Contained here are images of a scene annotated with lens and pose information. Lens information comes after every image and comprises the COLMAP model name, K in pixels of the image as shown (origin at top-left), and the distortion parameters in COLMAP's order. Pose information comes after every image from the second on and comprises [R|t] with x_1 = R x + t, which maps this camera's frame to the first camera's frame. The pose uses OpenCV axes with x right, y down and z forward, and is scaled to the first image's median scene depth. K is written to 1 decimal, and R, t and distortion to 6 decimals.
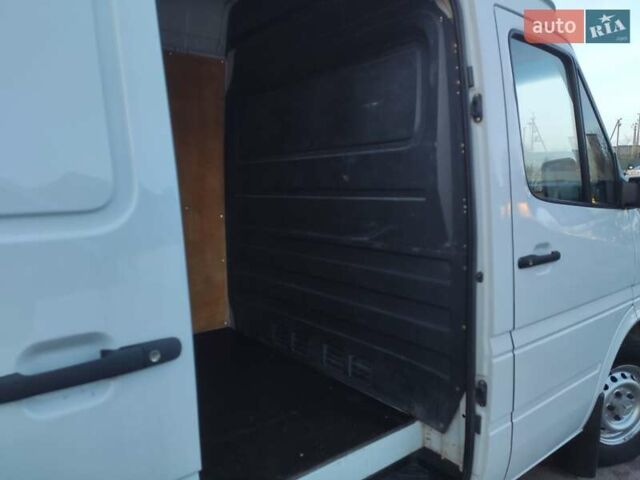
lens RADIAL K [[475.6, 0, 321.1], [0, 475.6, 239.6], [0, 0, 1]] dist [0.079523, -0.097277]
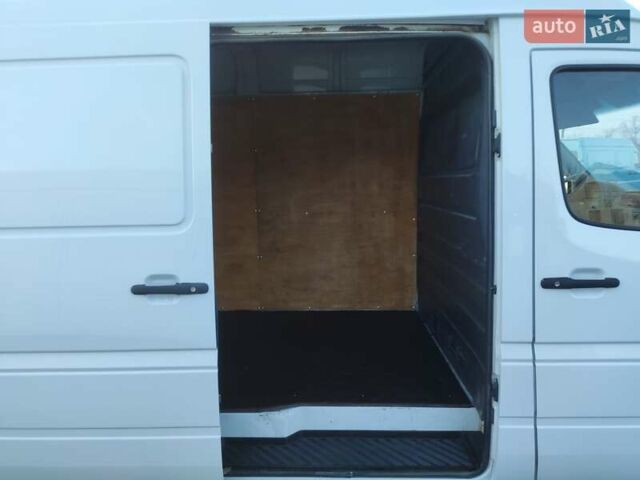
lens RADIAL K [[475.6, 0, 321.1], [0, 475.6, 239.6], [0, 0, 1]] dist [0.079523, -0.097277]
pose [[0.762463, 0.081931, -0.641823, 0.723145], [-0.070070, 0.996572, 0.043976, -0.062128], [0.643226, 0.011442, 0.765591, -0.157568]]
